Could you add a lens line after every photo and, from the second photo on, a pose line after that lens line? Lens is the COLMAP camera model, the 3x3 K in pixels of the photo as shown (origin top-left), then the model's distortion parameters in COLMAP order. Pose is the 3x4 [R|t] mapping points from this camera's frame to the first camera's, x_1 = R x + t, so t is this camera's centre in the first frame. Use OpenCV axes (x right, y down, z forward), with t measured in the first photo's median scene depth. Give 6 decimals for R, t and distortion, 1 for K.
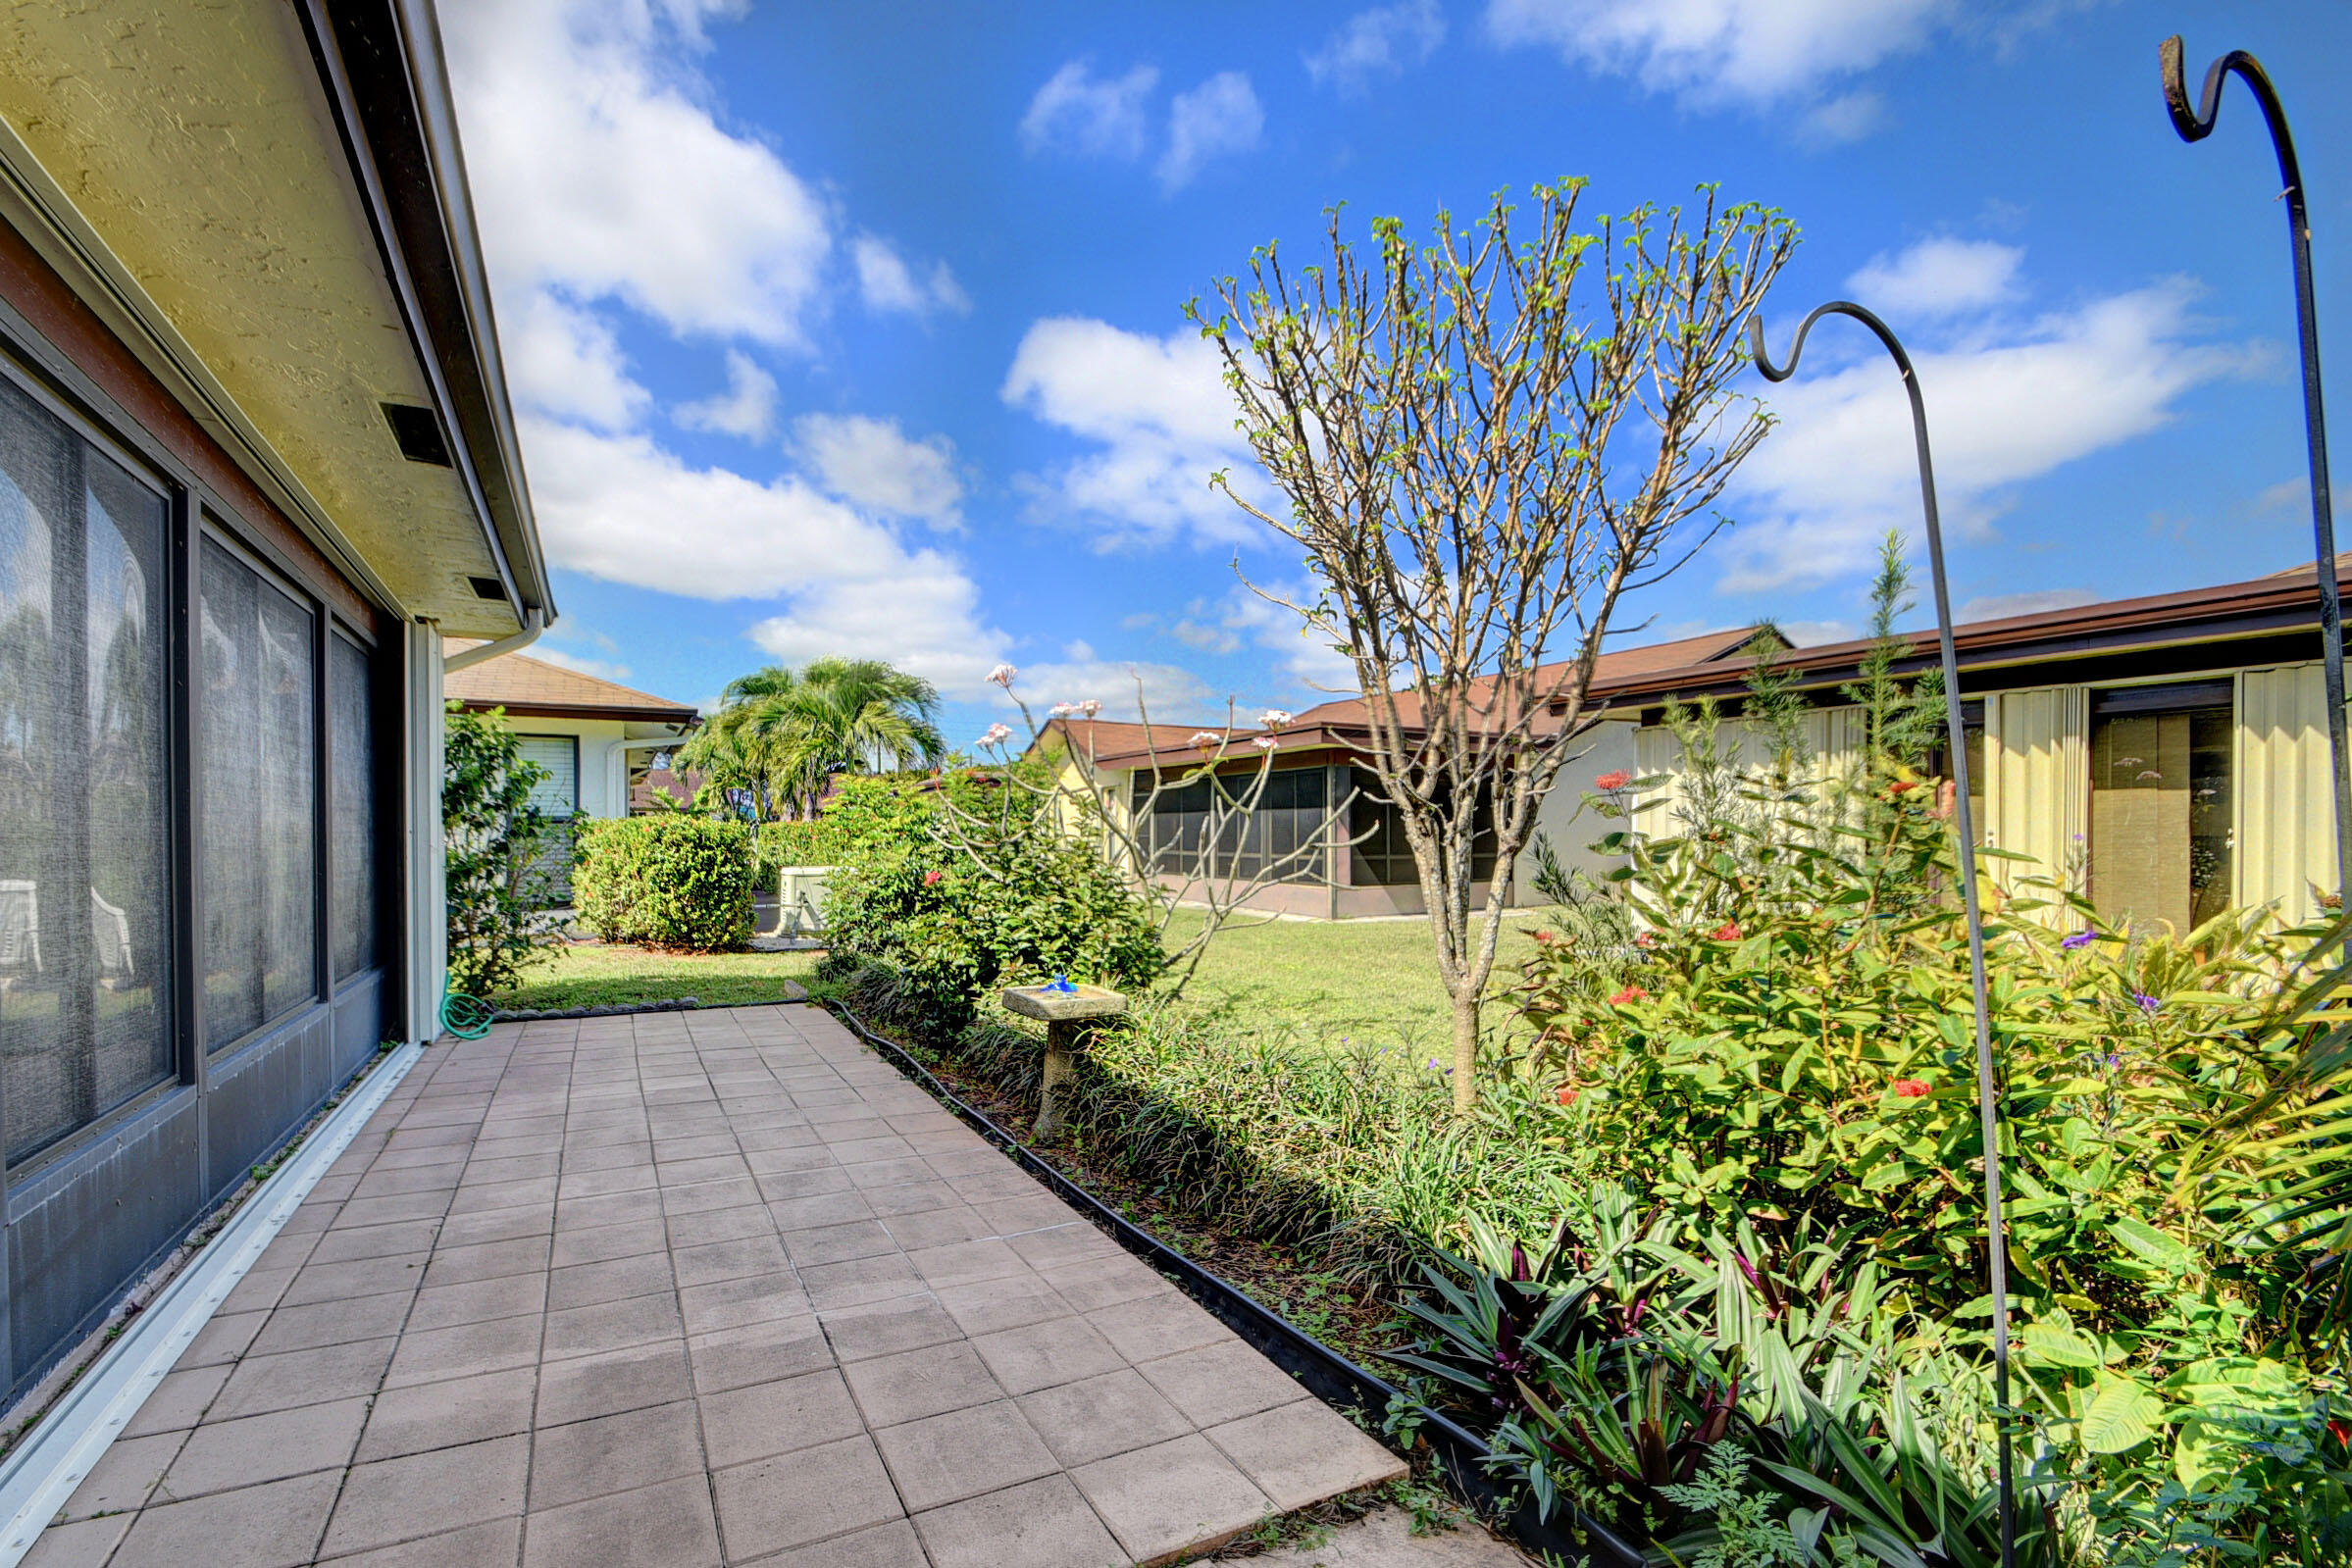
lens RADIAL K [[1042.8, 0, 1159.6], [0, 1042.8, 845.8], [0, 0, 1]] dist [0.000904, 0.000059]
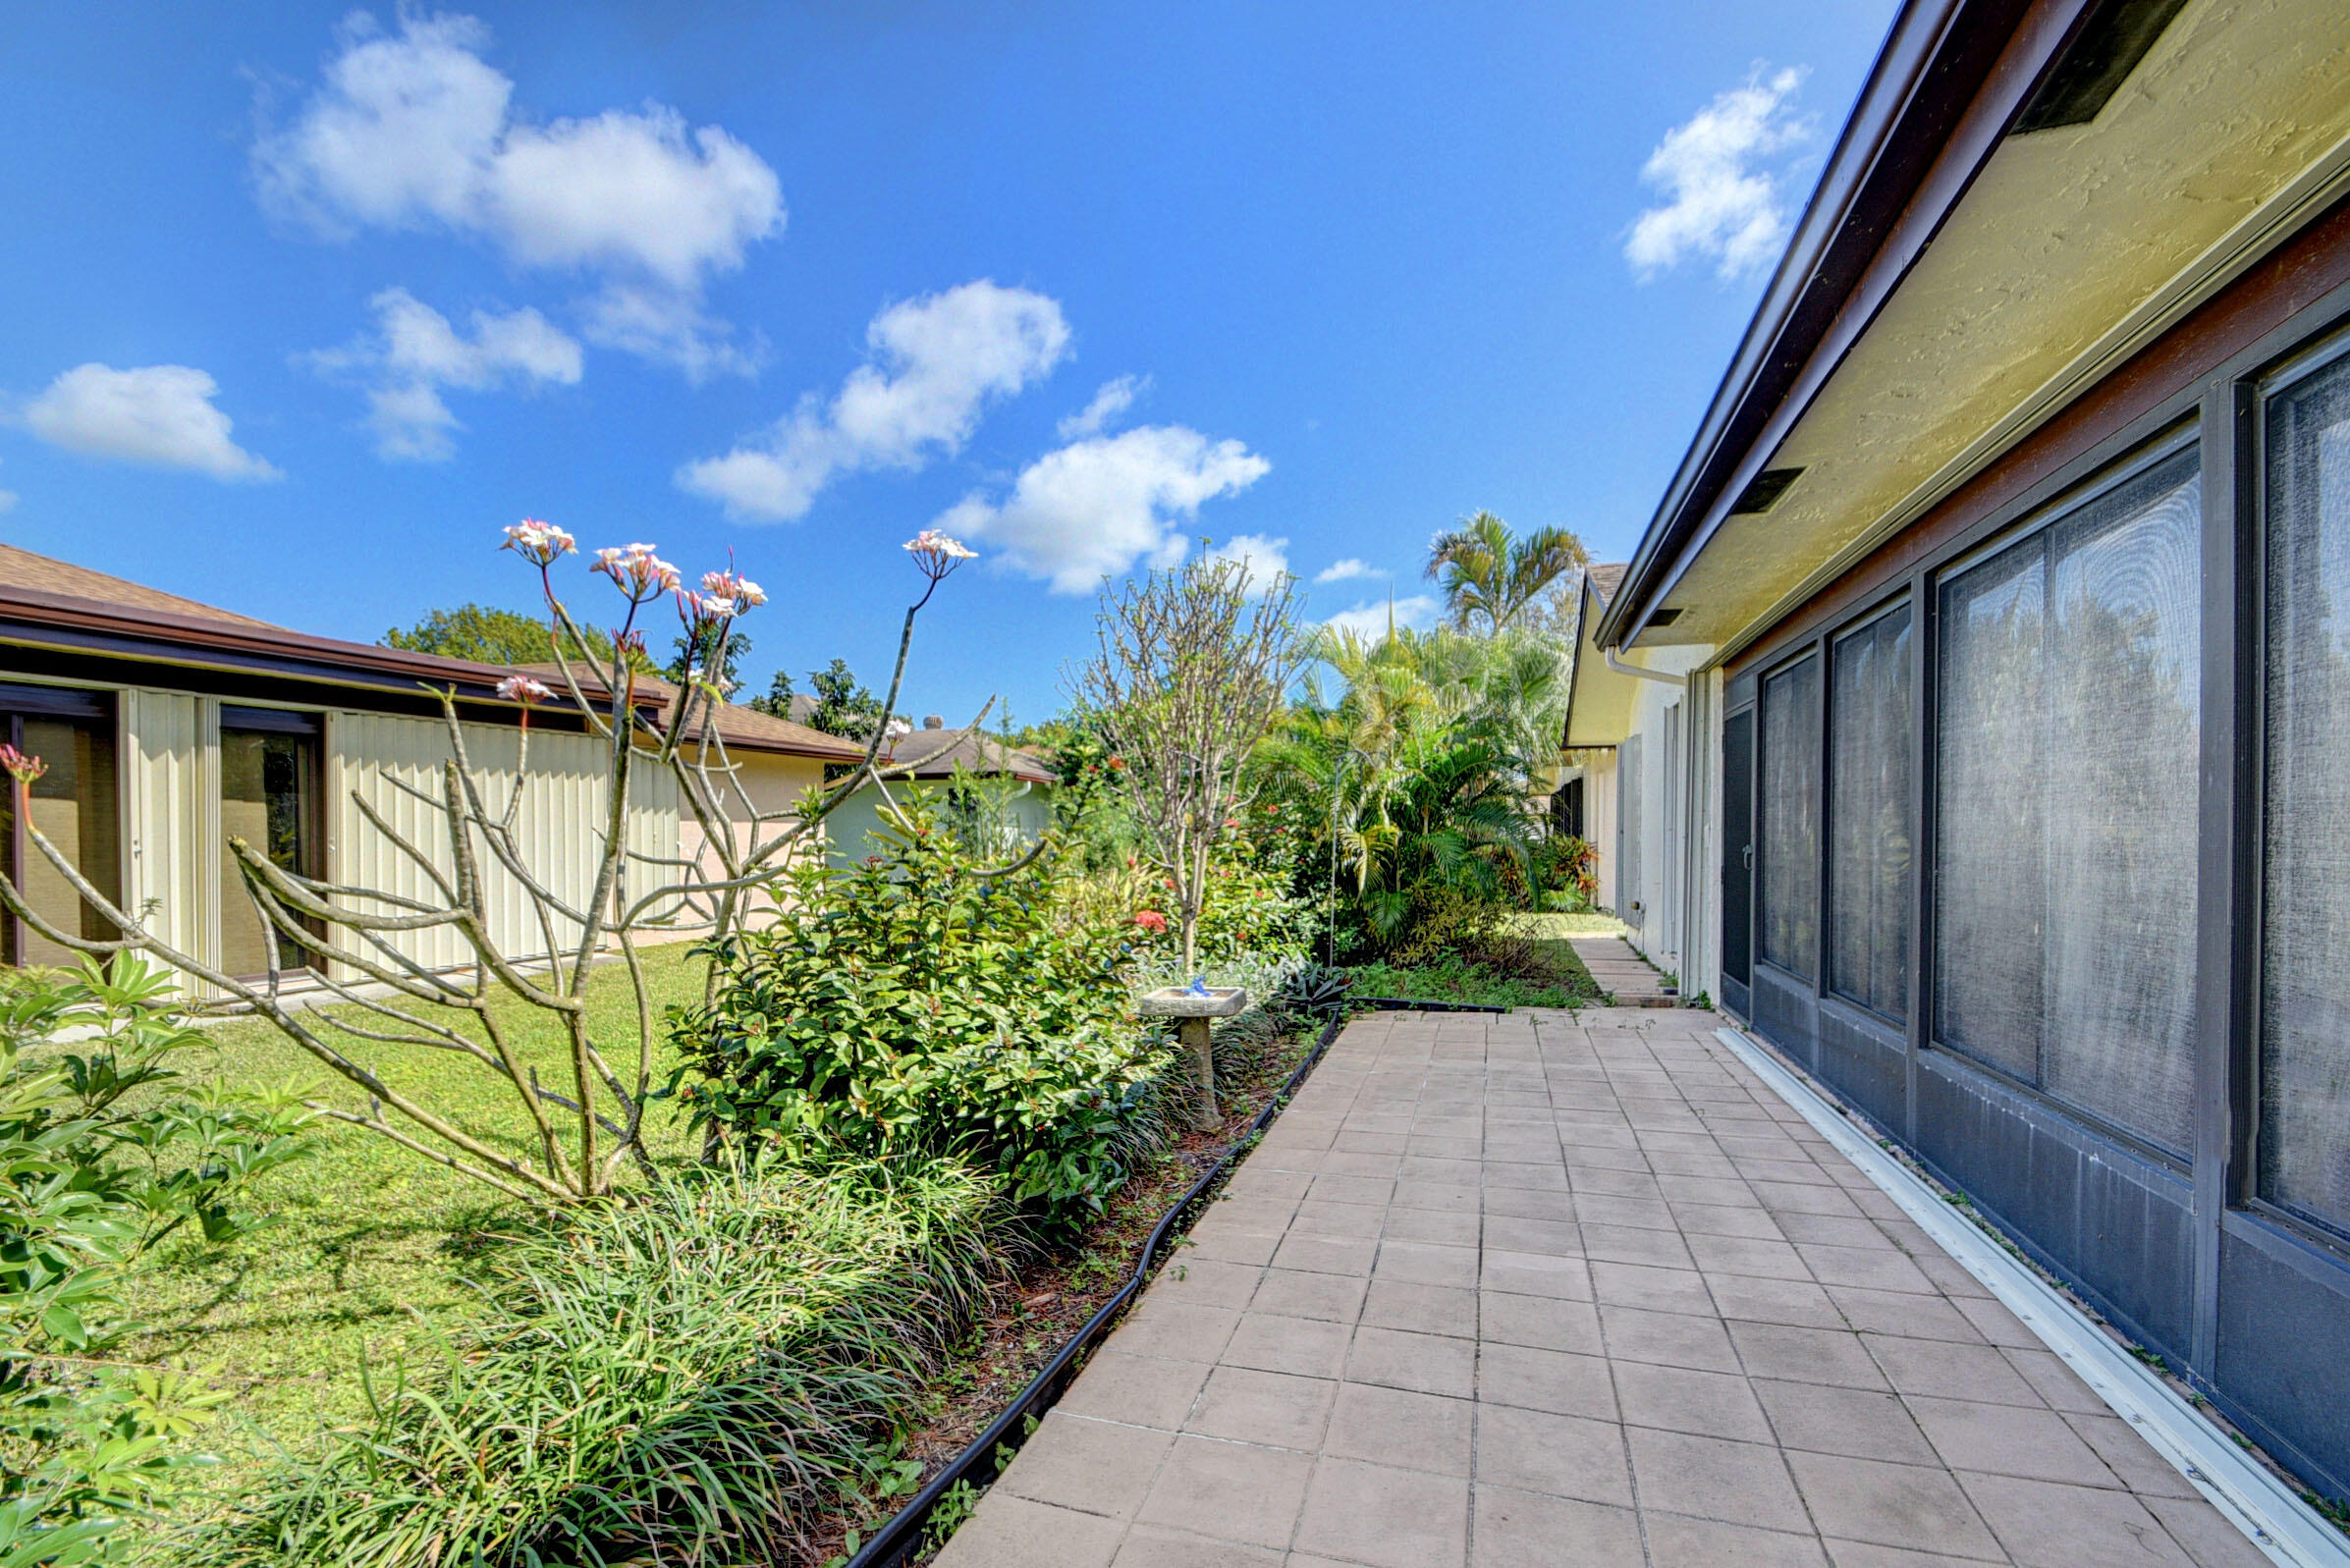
lens RADIAL K [[1042.0, 0, 1158.7], [0, 1042.0, 845.8], [0, 0, 1]] dist [0.000904, 0.000059]
pose [[-0.692129, -0.005776, 0.721751, -0.806989], [0.007348, 0.999860, 0.015048, -0.026279], [-0.721736, 0.015719, -0.691990, 1.694154]]
